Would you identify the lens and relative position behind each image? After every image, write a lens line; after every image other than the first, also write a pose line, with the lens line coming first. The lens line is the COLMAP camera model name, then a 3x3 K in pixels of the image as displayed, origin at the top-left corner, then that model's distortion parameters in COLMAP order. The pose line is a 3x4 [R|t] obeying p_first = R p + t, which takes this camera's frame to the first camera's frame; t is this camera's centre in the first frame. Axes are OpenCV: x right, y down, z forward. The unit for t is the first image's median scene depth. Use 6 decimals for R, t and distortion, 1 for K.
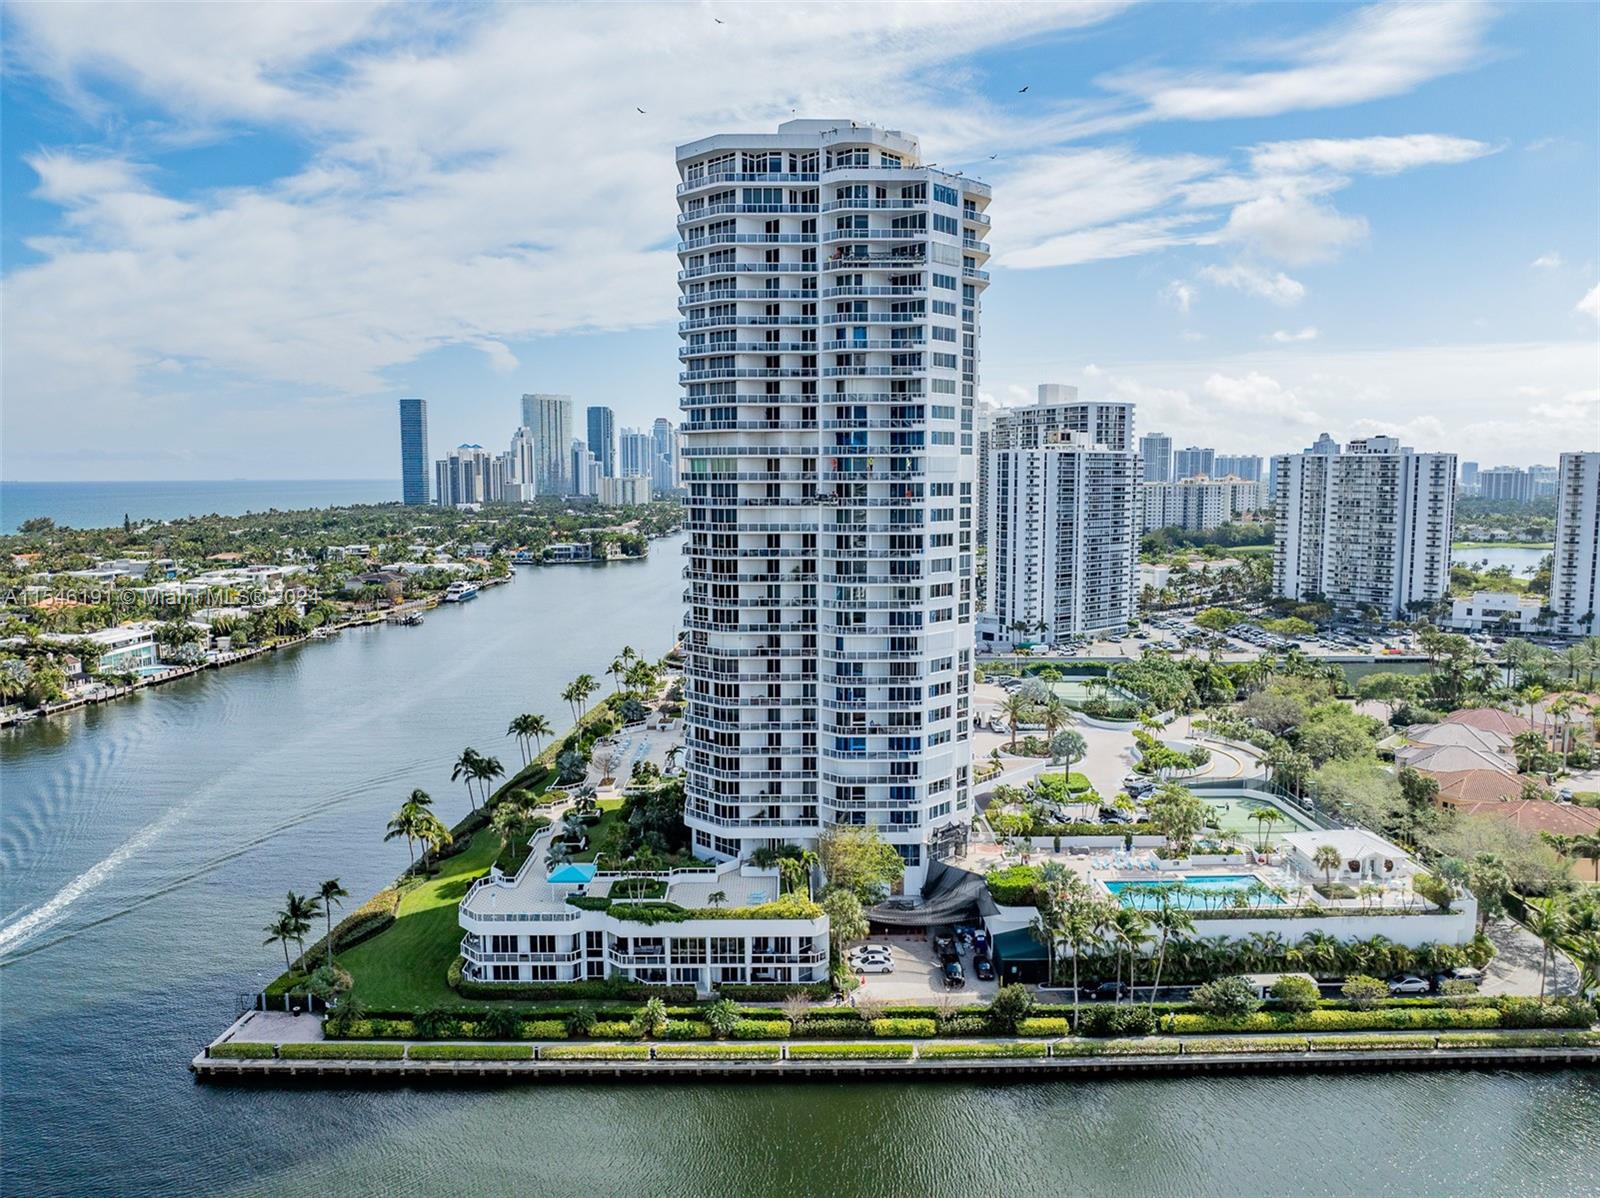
lens RADIAL K [[1134.3, 0, 789.0], [0, 1134.3, 597.0], [0, 0, 1]] dist [-0.033035, -0.004341]
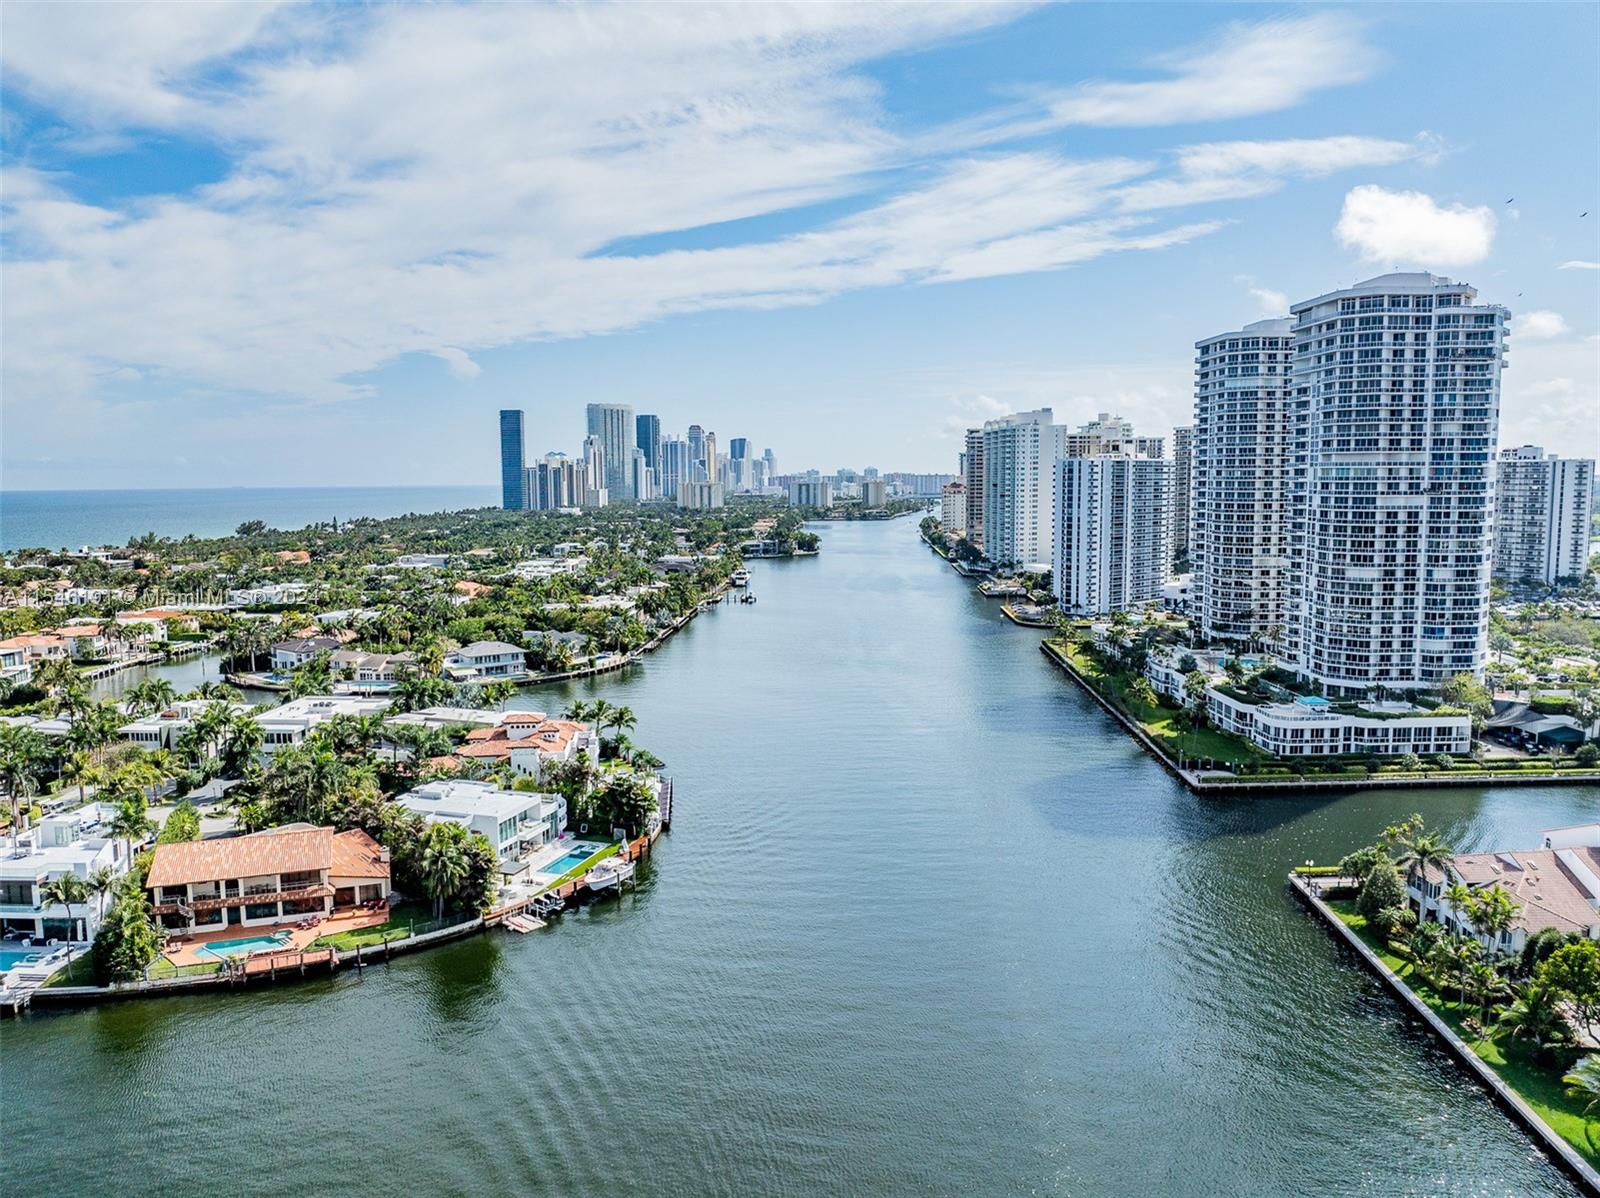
lens RADIAL K [[1134.3, 0, 789.0], [0, 1134.3, 597.0], [0, 0, 1]] dist [-0.033035, -0.004341]
pose [[0.999906, -0.006718, 0.011914, -0.965226], [0.006771, 0.999967, -0.004401, 0.077951], [-0.011884, 0.004482, 0.999919, -0.718540]]
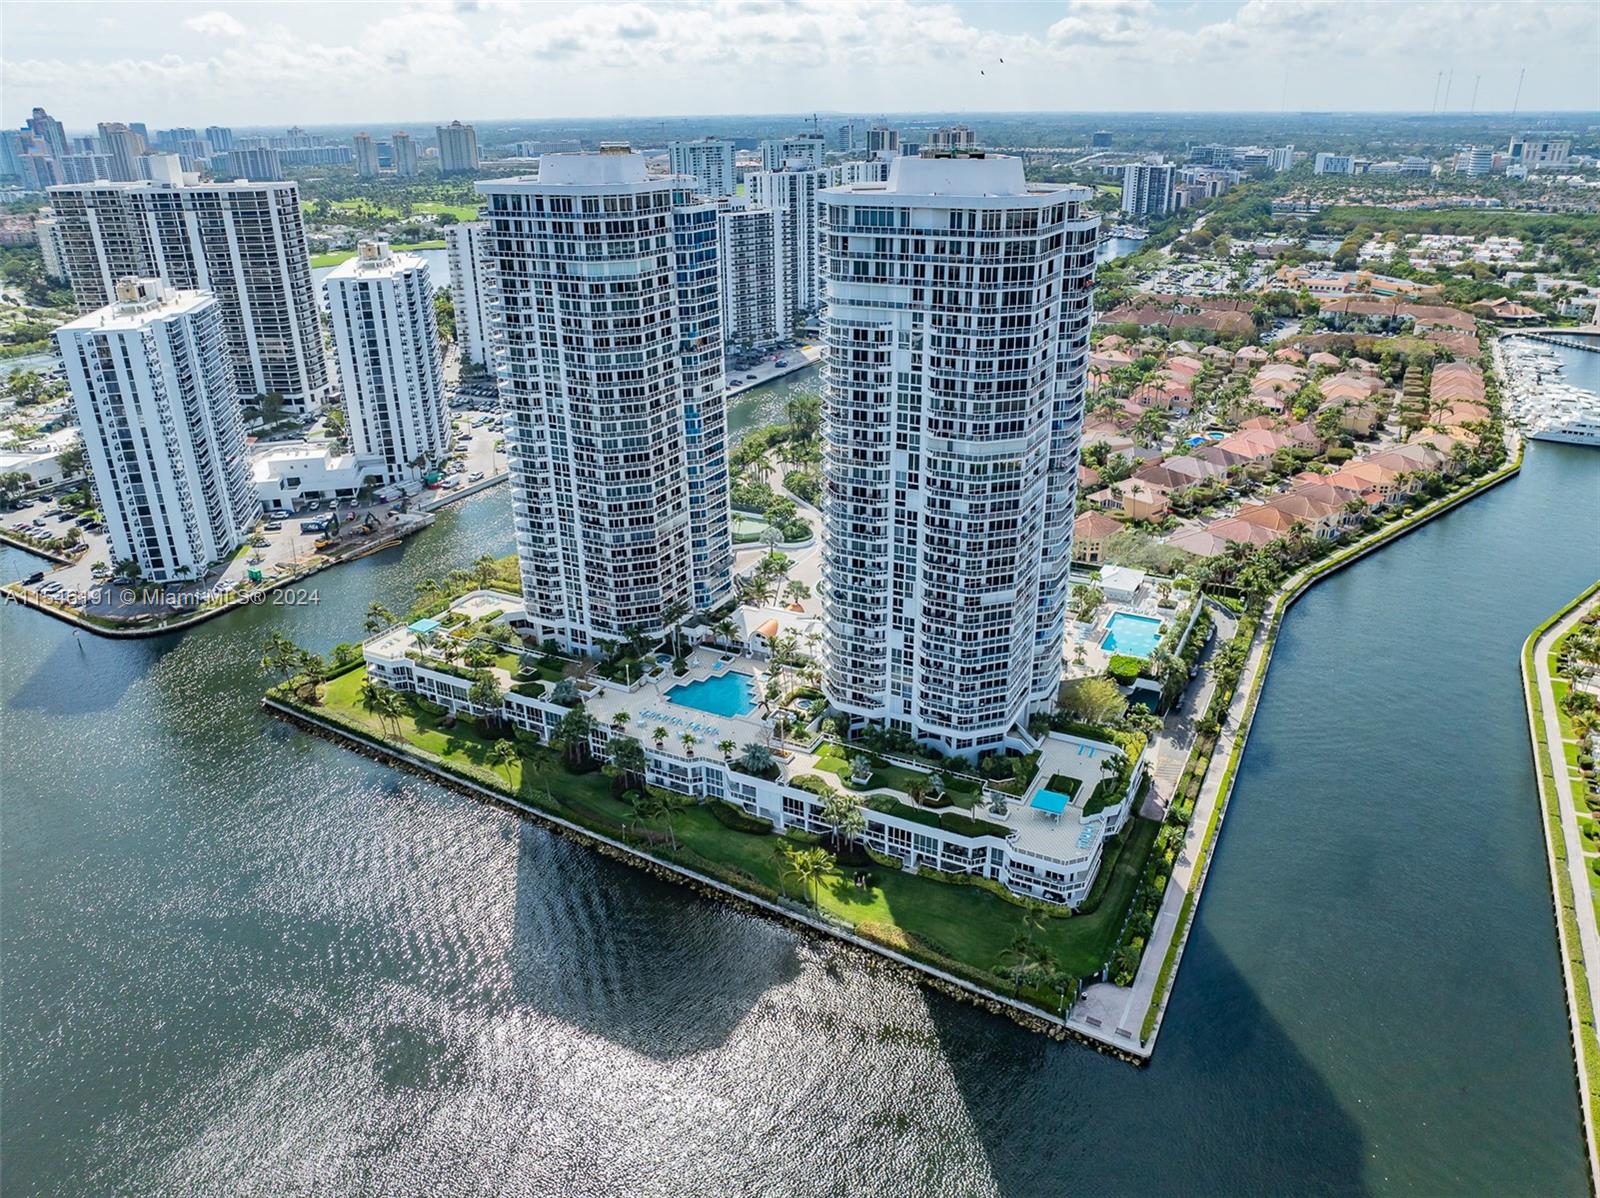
lens RADIAL K [[1138.7, 0, 800.0], [0, 1138.7, 599.0], [0, 0, 1]] dist [-0.054217, 0.036013]
pose [[0.472956, -0.356612, 0.805692, -1.216553], [0.111113, 0.931271, 0.346970, -0.433897], [-0.874052, -0.074578, 0.480075, 0.590820]]
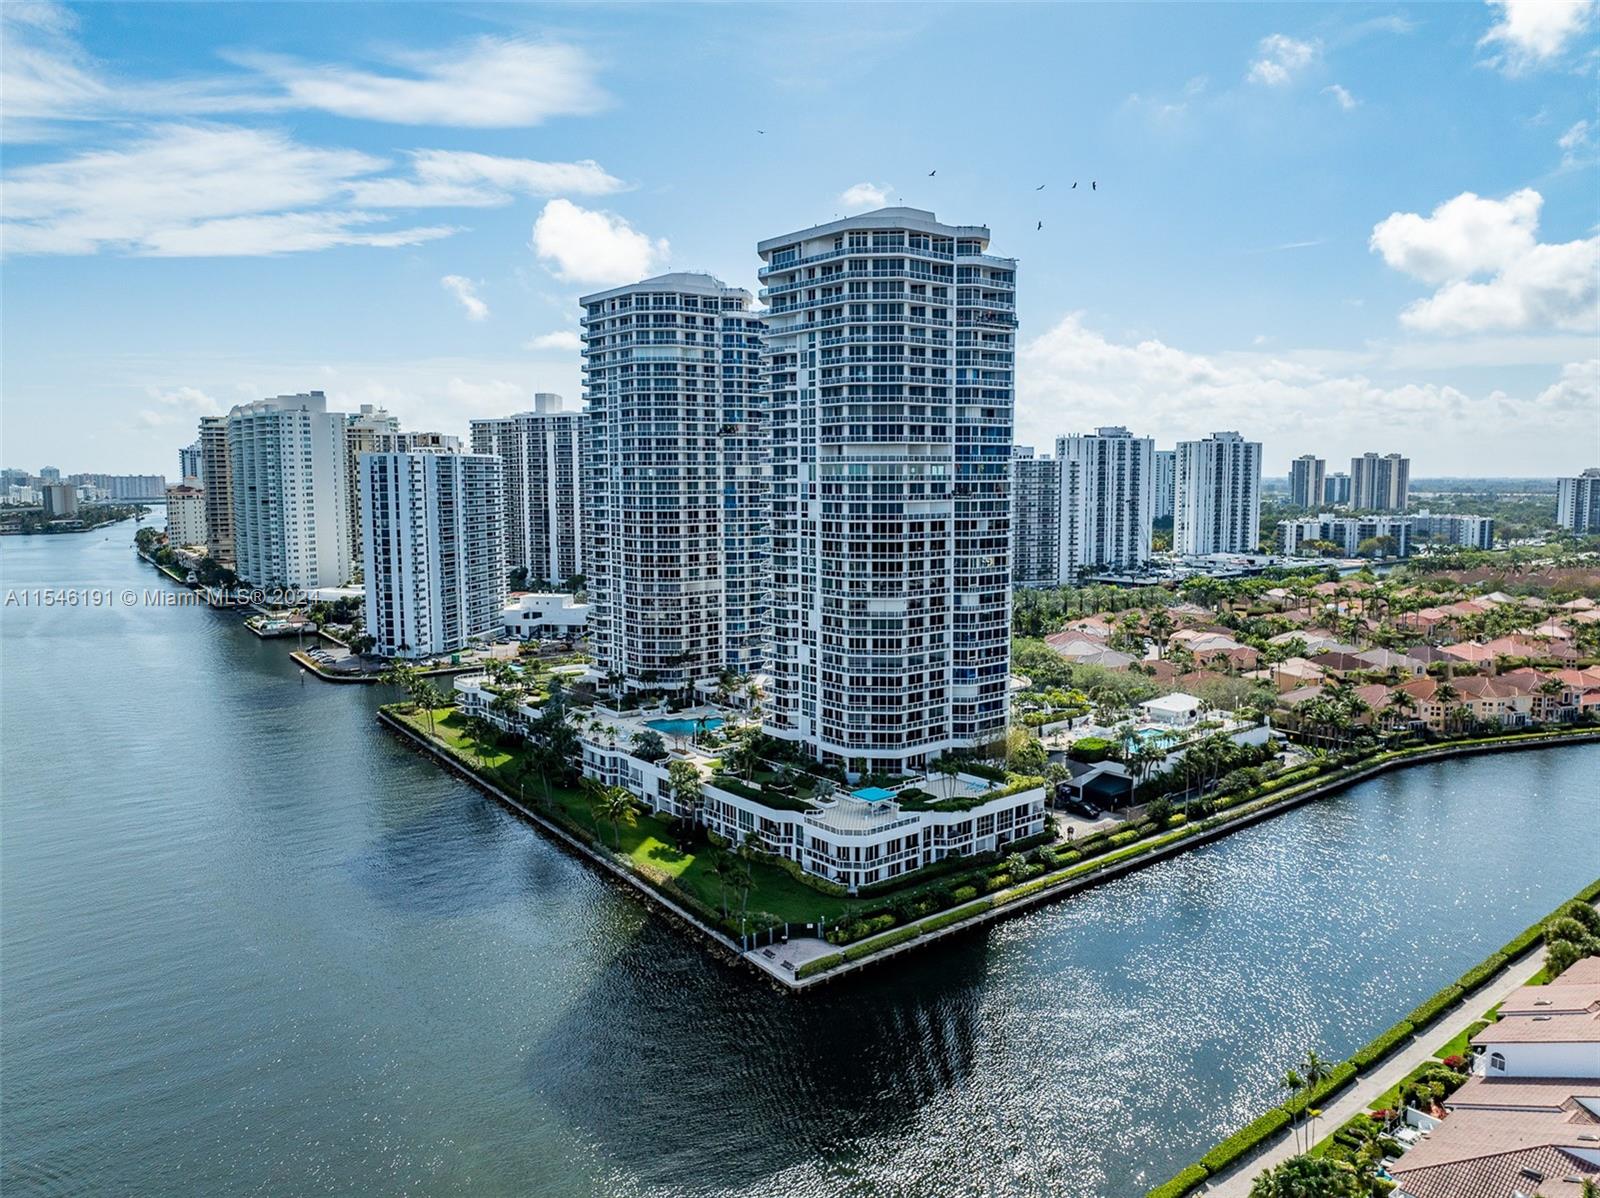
lens RADIAL K [[1134.3, 0, 789.0], [0, 1134.3, 597.0], [0, 0, 1]] dist [-0.033035, -0.004341]
pose [[0.785144, -0.069628, 0.615386, -0.949638], [0.071431, 0.997210, 0.021694, -0.007183], [-0.615180, 0.026924, 0.787927, 0.054627]]
